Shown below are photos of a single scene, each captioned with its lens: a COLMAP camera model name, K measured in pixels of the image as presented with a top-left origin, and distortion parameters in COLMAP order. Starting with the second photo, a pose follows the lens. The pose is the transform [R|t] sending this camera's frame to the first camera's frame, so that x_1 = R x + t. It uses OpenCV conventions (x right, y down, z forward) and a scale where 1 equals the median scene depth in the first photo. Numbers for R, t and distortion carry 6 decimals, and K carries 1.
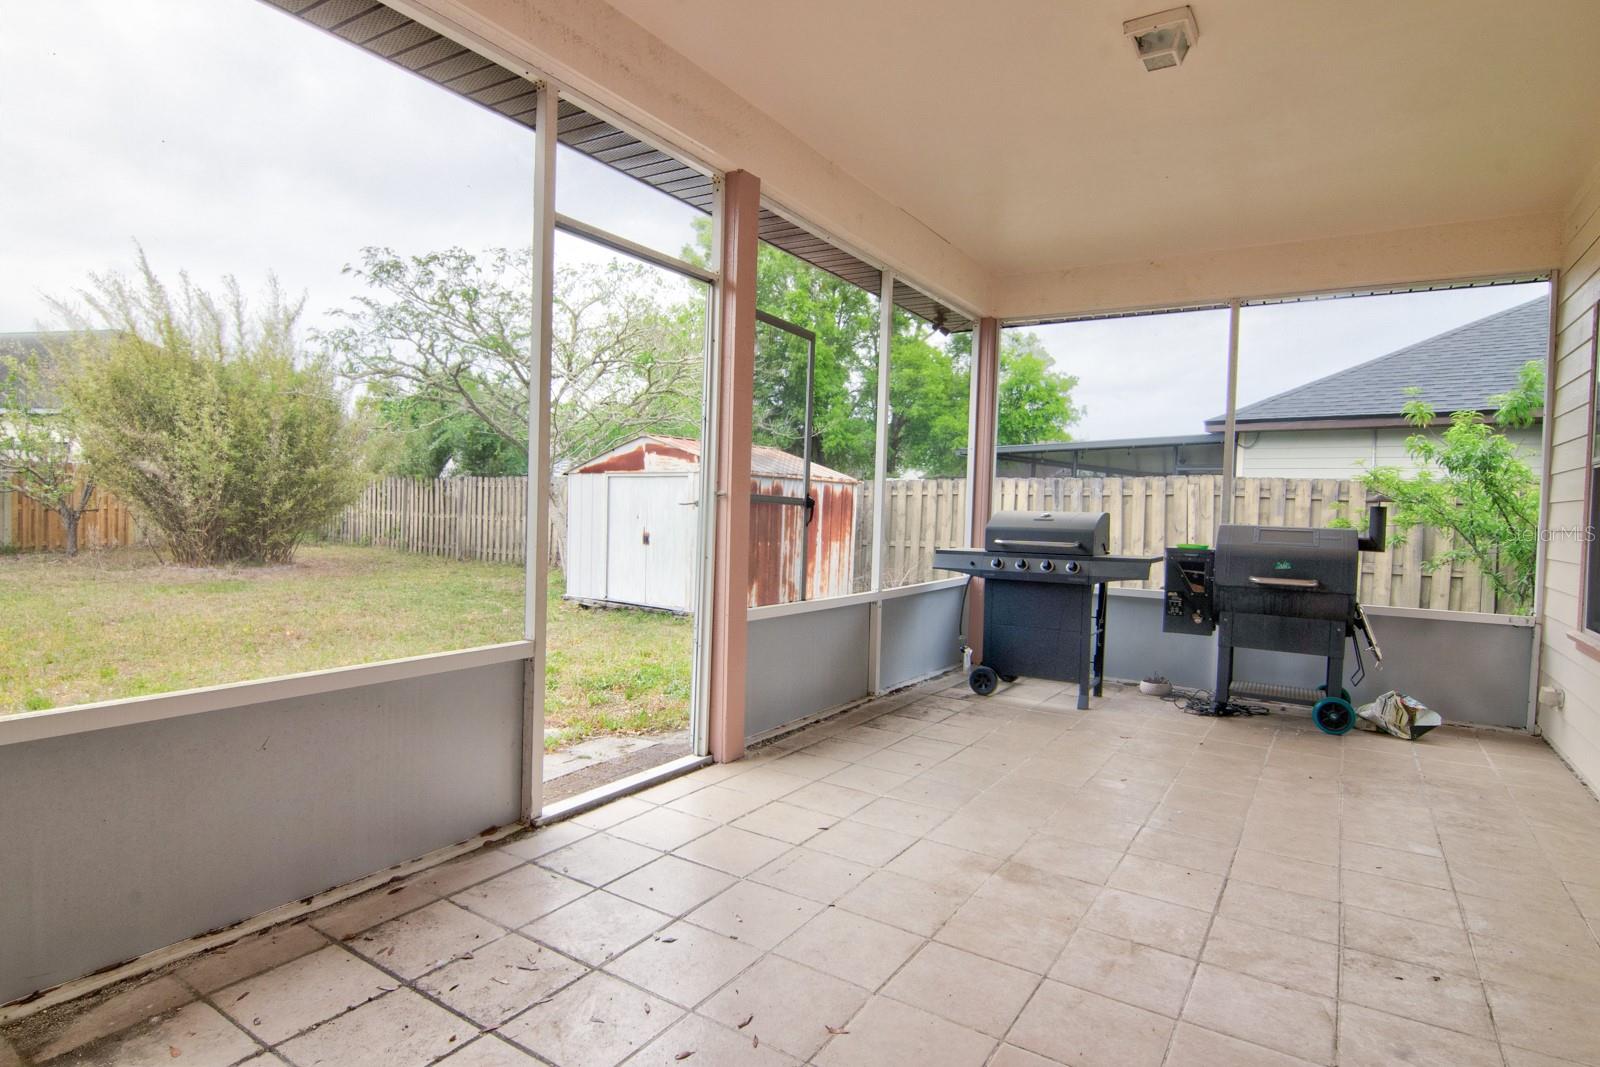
lens RADIAL K [[850.2, 0, 793.2], [0, 850.2, 532.4], [0, 0, 1]] dist [-0.015950, -0.002138]
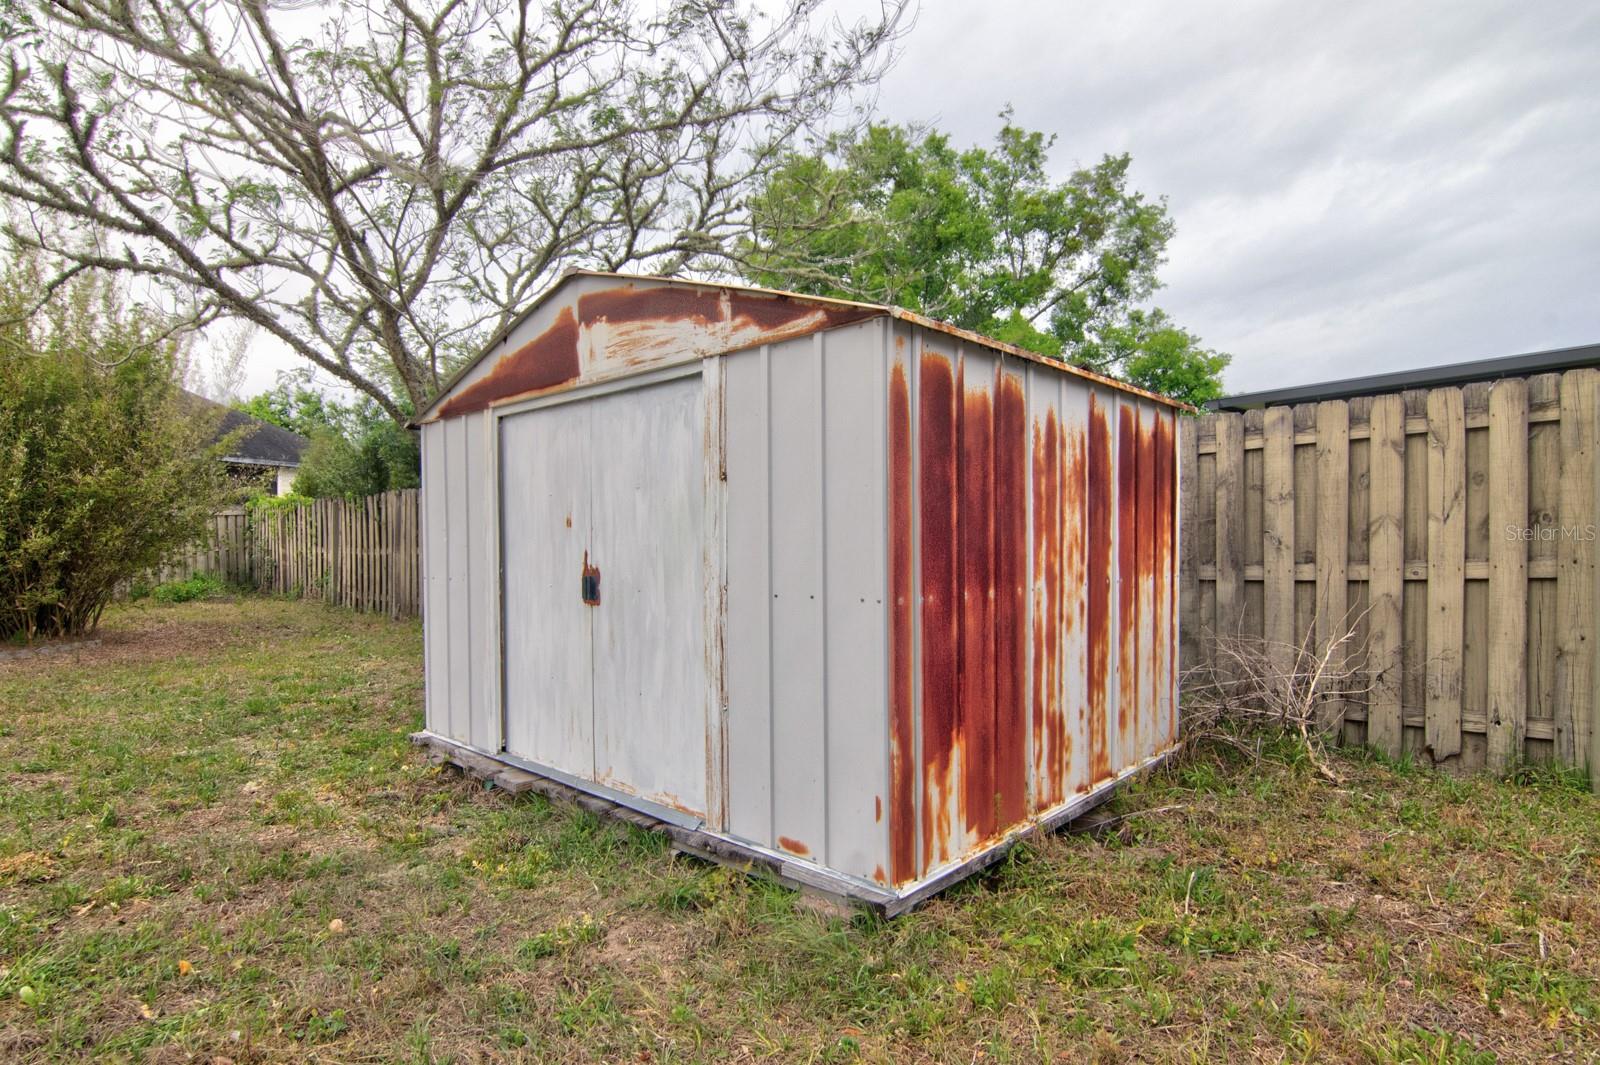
lens RADIAL K [[850.2, 0, 800.0], [0, 850.2, 537.8], [0, 0, 1]] dist [-0.015950, -0.002138]
pose [[0.996356, -0.037360, -0.076670, -0.056010], [0.035181, 0.998943, -0.029587, 0.000863], [0.077695, 0.026782, 0.996617, 0.572095]]
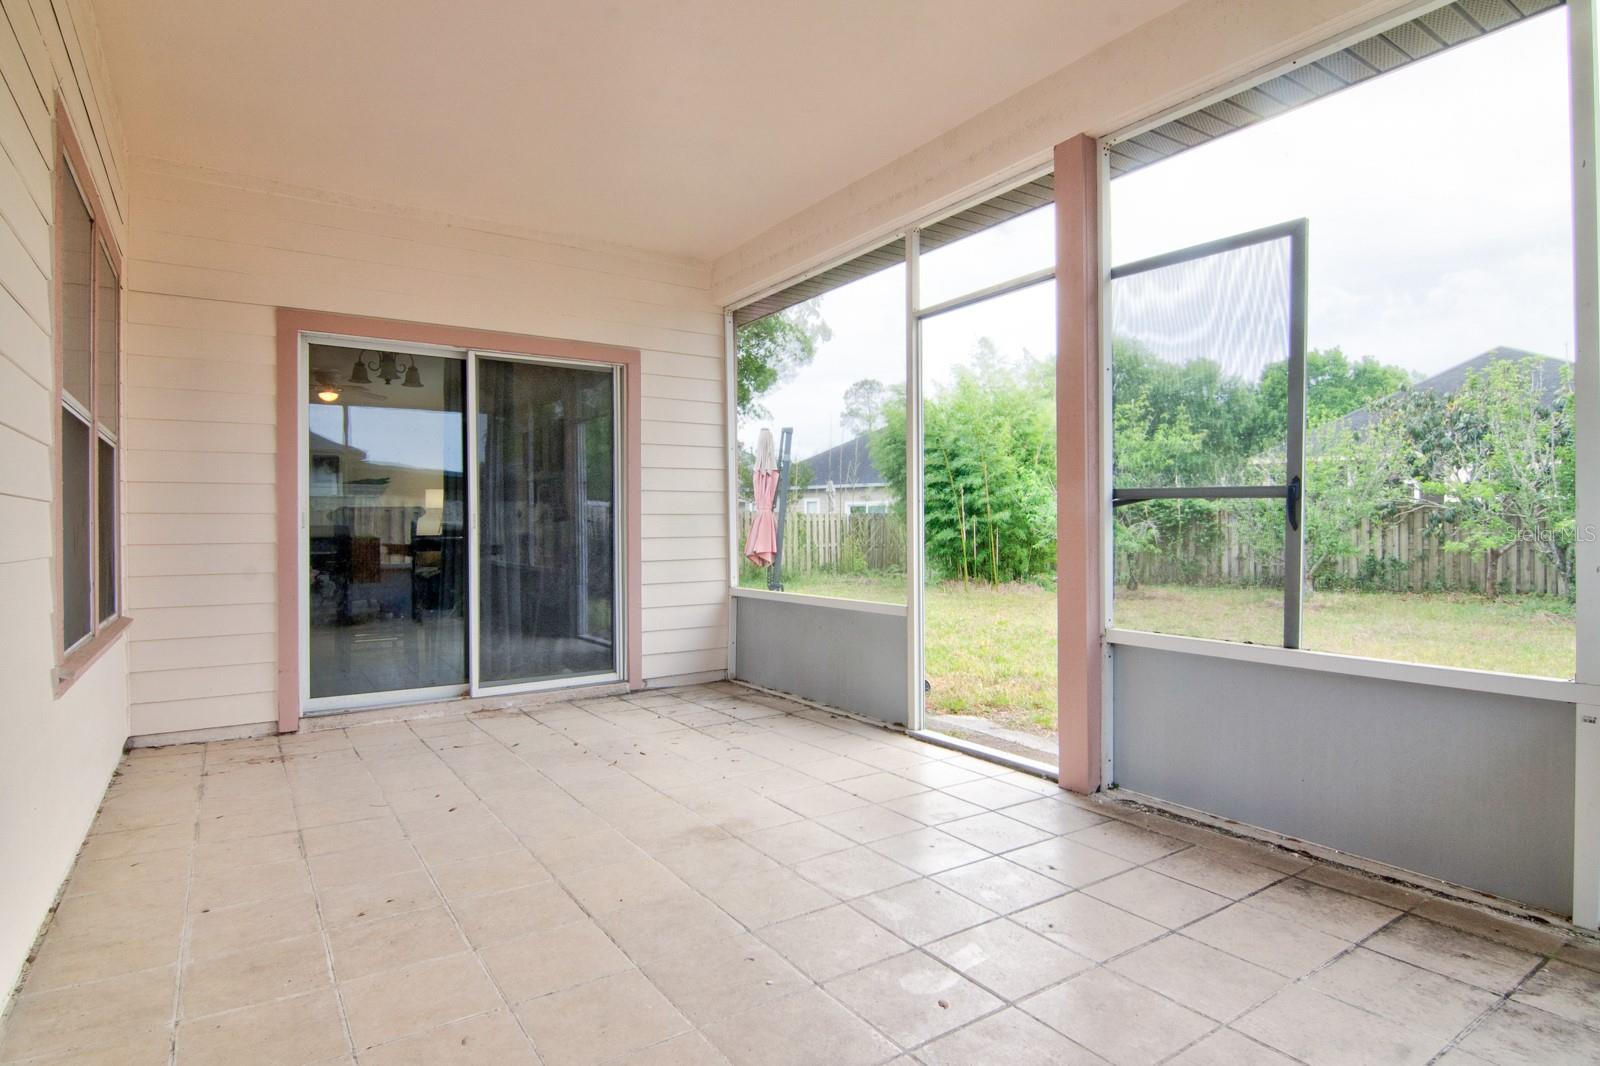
lens RADIAL K [[850.2, 0, 787.2], [0, 850.2, 527.5], [0, 0, 1]] dist [-0.015950, -0.002138]
pose [[-0.398241, -0.028684, -0.916832, 0.272336], [-0.037926, 0.999171, -0.014786, 0.005275], [0.916496, 0.028883, -0.398999, 0.335074]]
